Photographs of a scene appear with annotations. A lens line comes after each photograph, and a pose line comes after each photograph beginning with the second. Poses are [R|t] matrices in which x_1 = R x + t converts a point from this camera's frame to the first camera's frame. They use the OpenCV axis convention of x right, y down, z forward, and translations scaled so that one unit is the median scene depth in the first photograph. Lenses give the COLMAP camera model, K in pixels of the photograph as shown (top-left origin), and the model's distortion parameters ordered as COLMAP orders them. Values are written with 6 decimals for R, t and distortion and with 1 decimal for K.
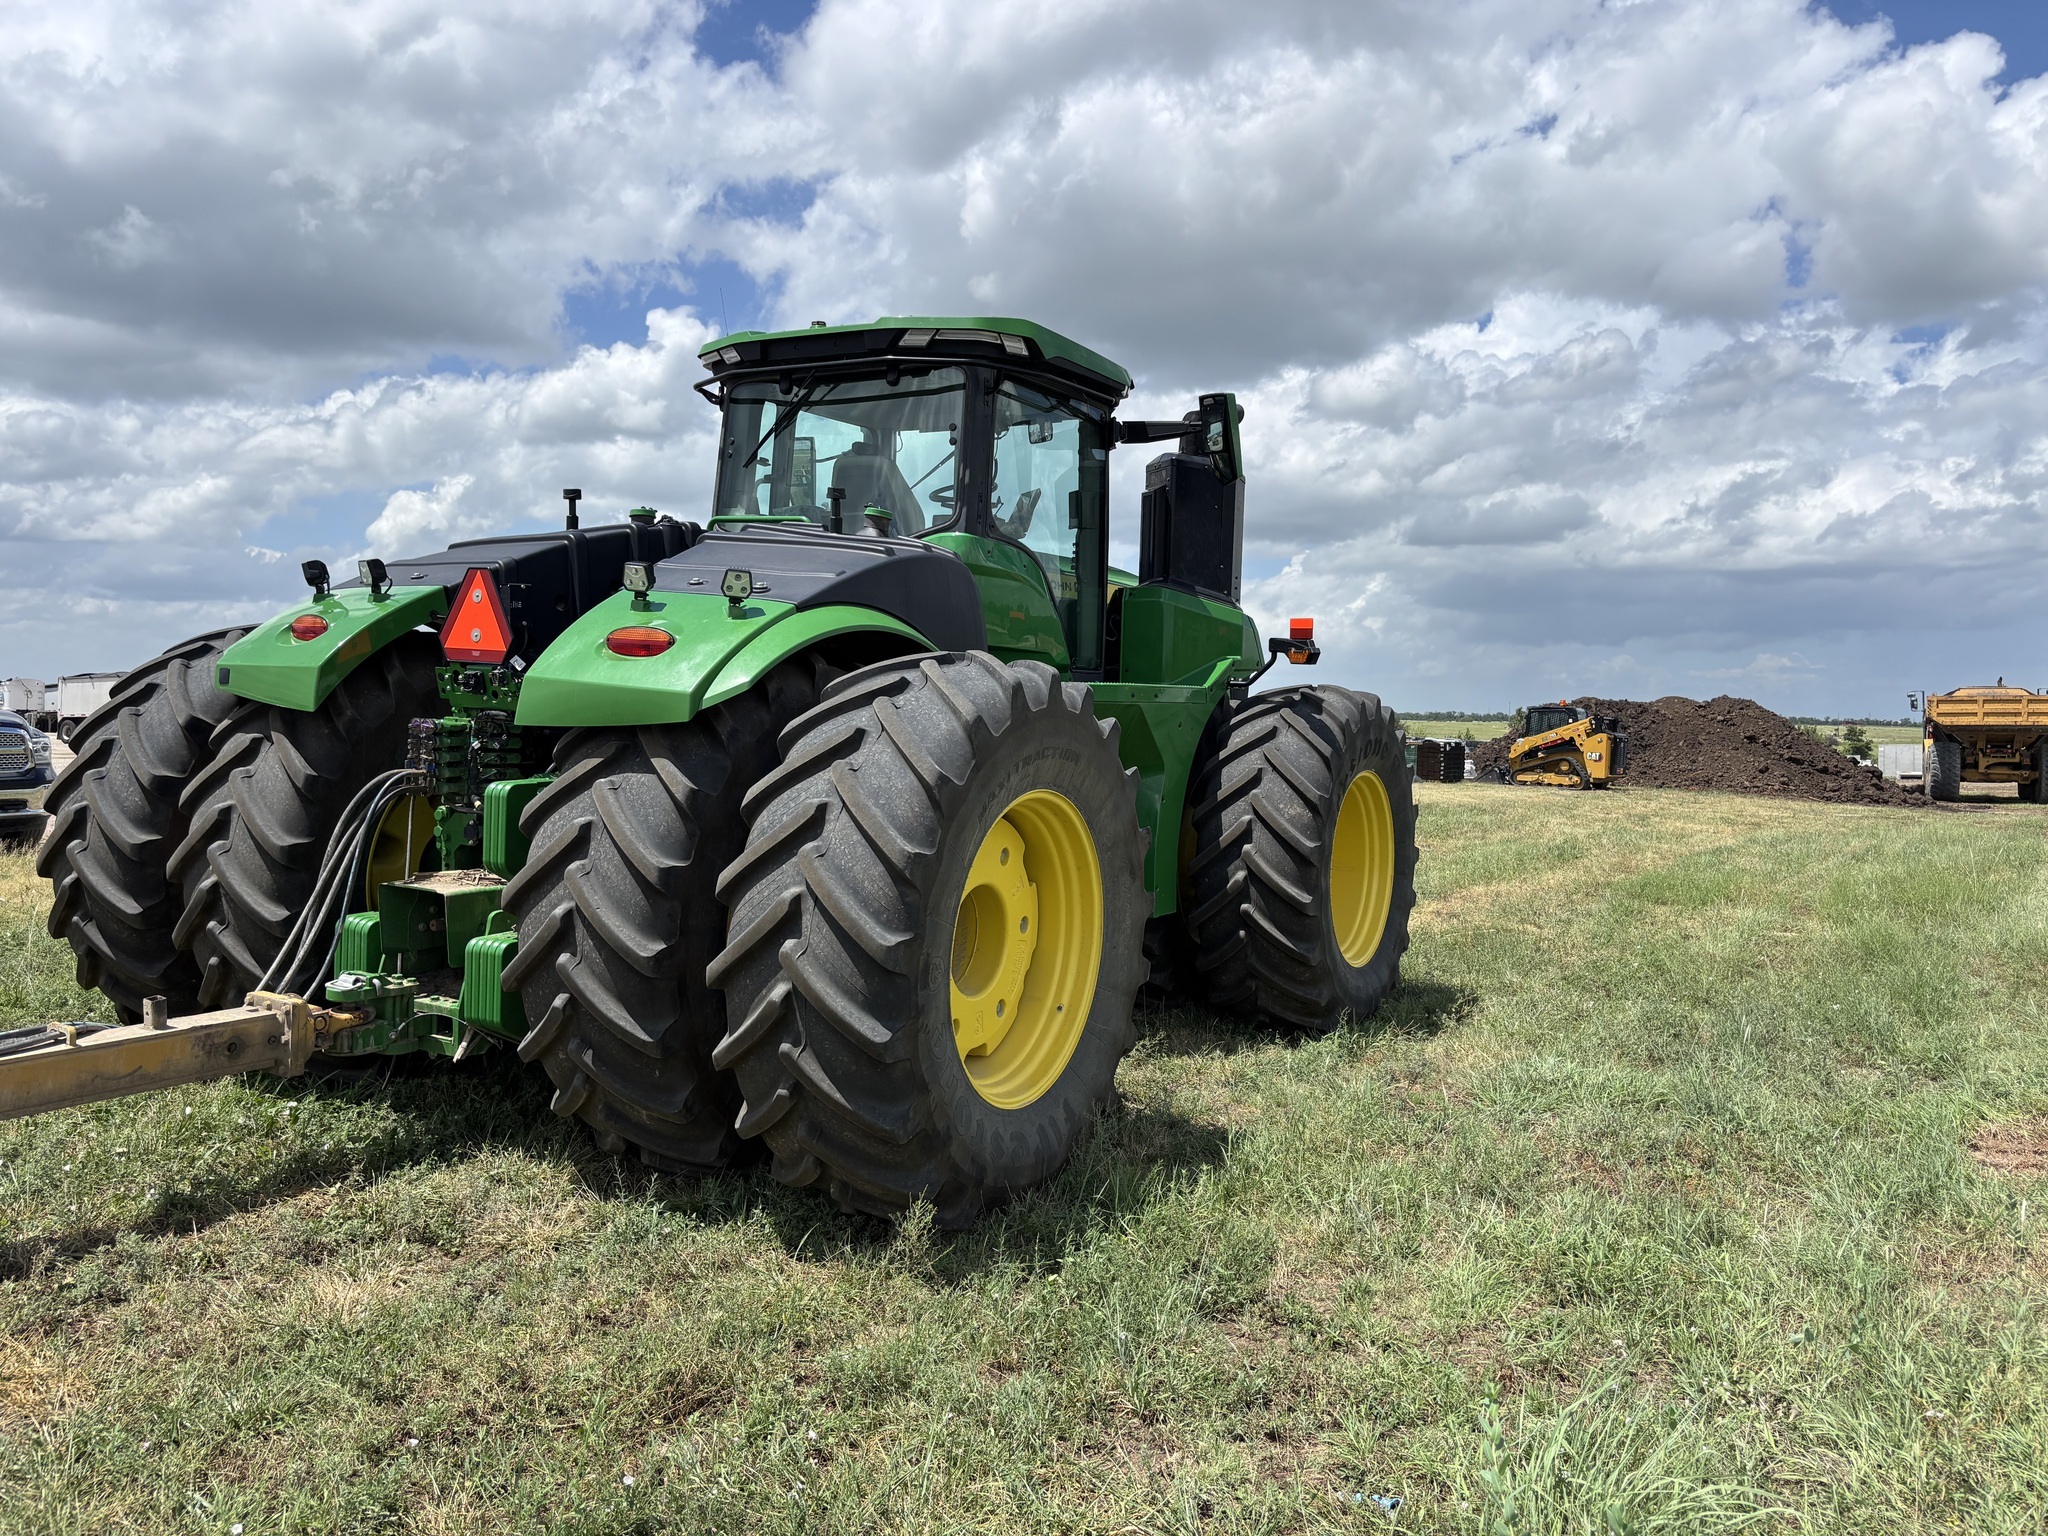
lens RADIAL K [[1593.8, 0, 1041.7], [0, 1593.8, 739.3], [0, 0, 1]] dist [0.130812, -0.072853]
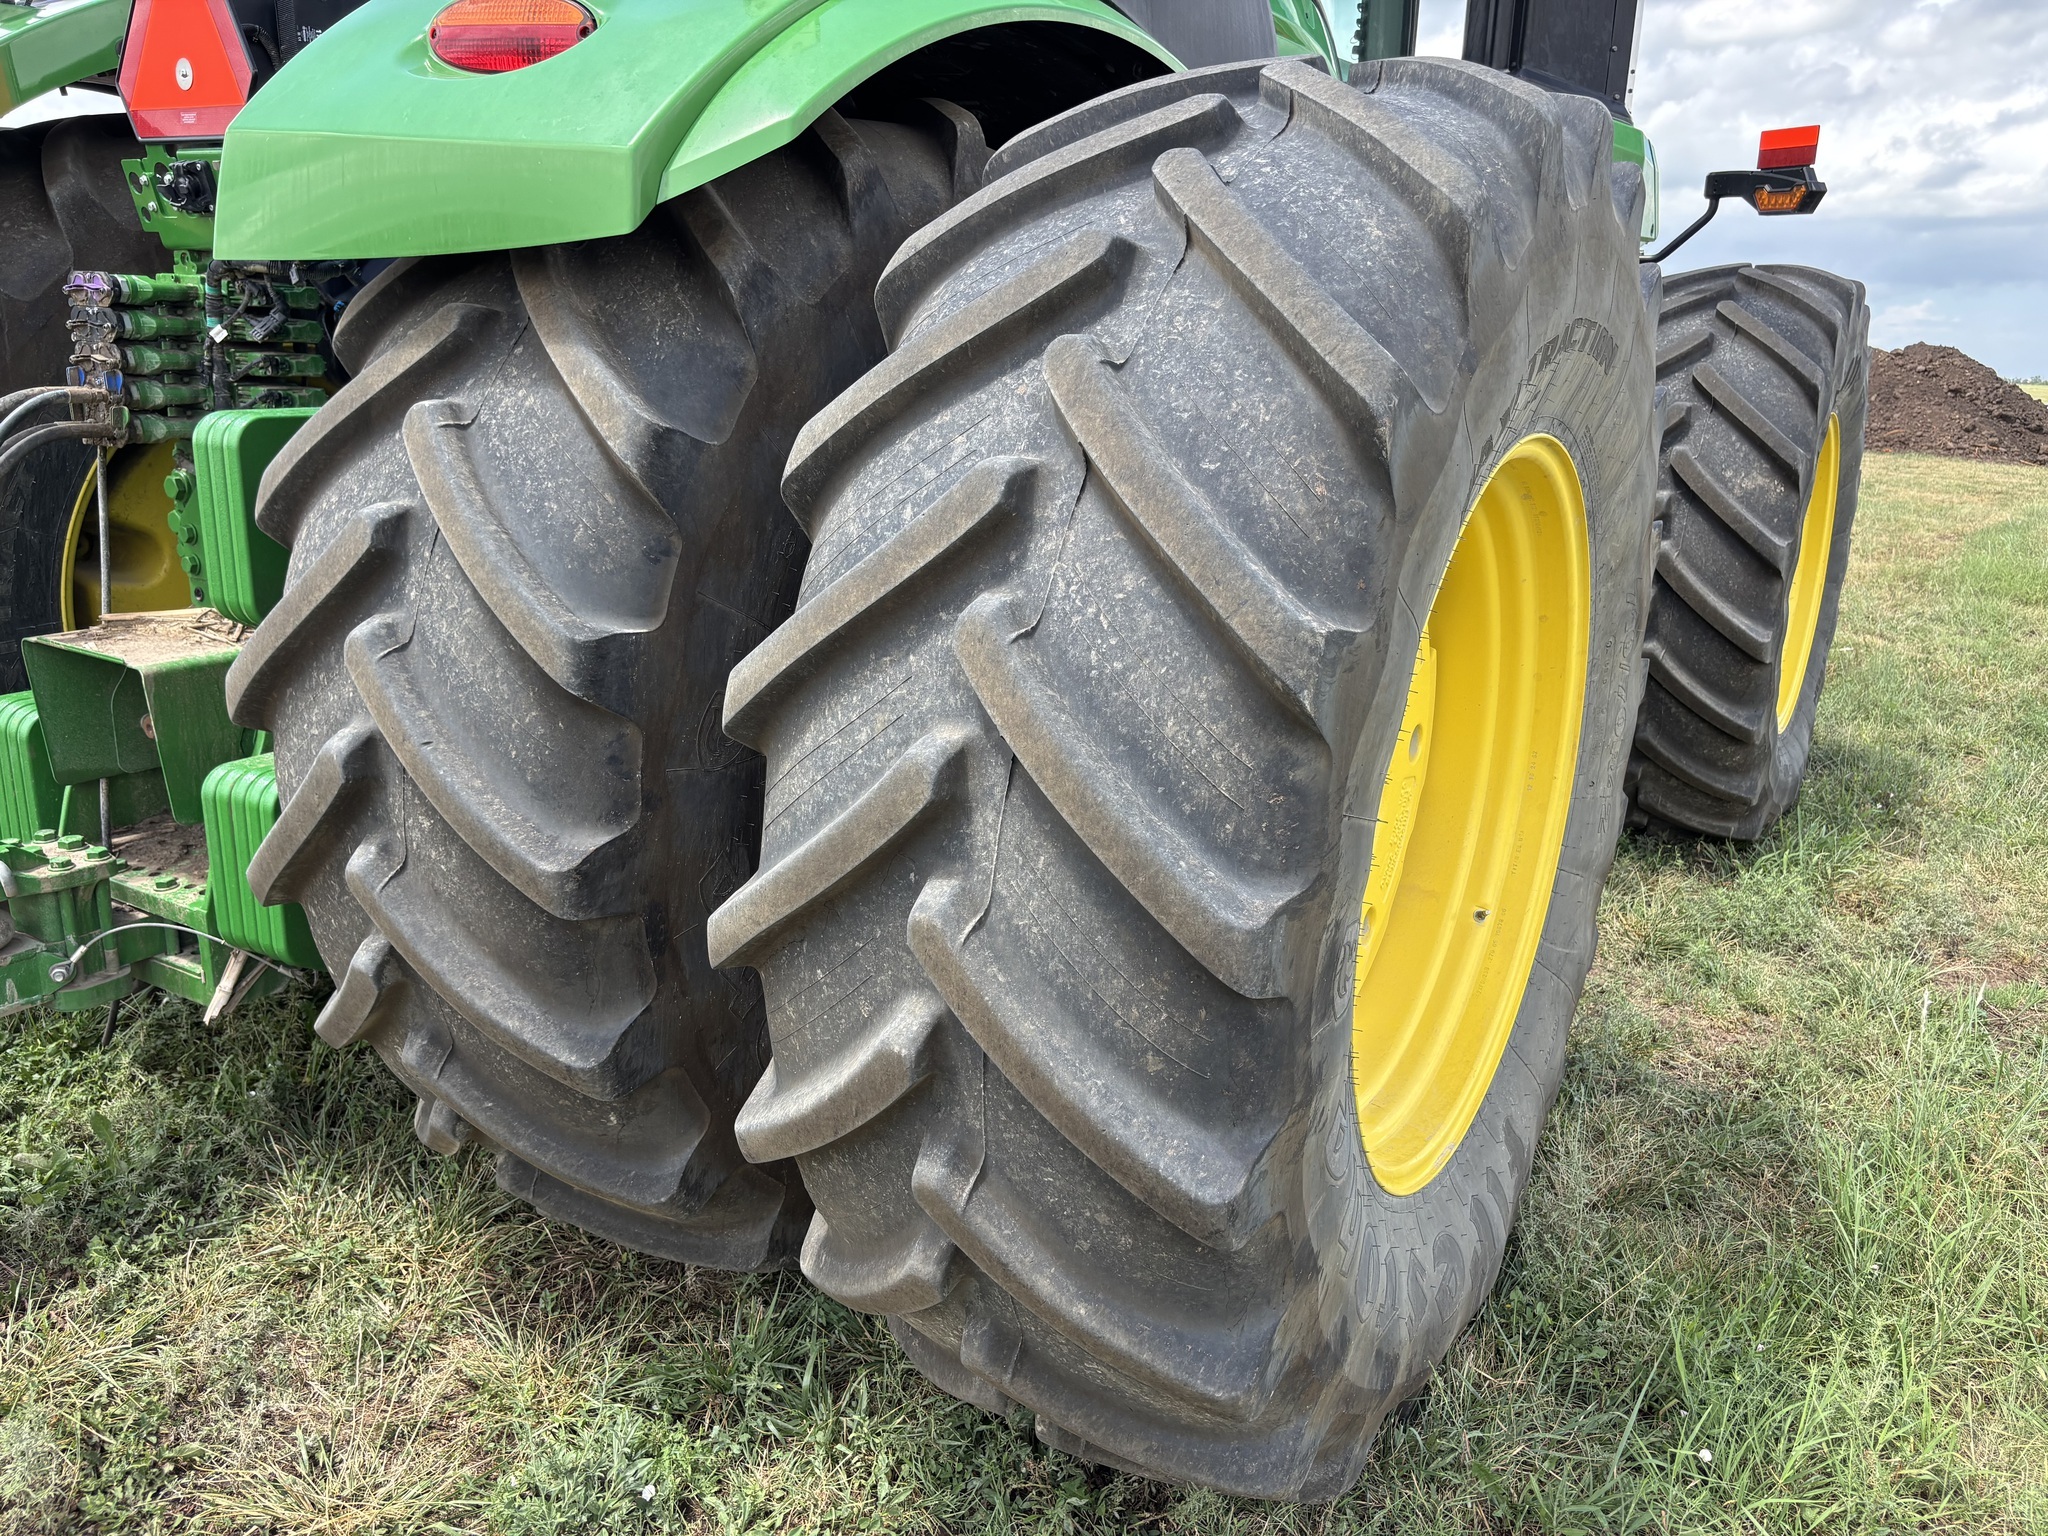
lens RADIAL K [[1572.0, 0, 1035.6], [0, 1572.0, 767.3], [0, 0, 1]] dist [0.053476, -0.074868]
pose [[0.998995, 0.011305, -0.043376, -0.112485], [-0.001228, 0.974216, 0.225613, 0.024973], [0.044808, -0.225333, 0.973251, 0.629841]]
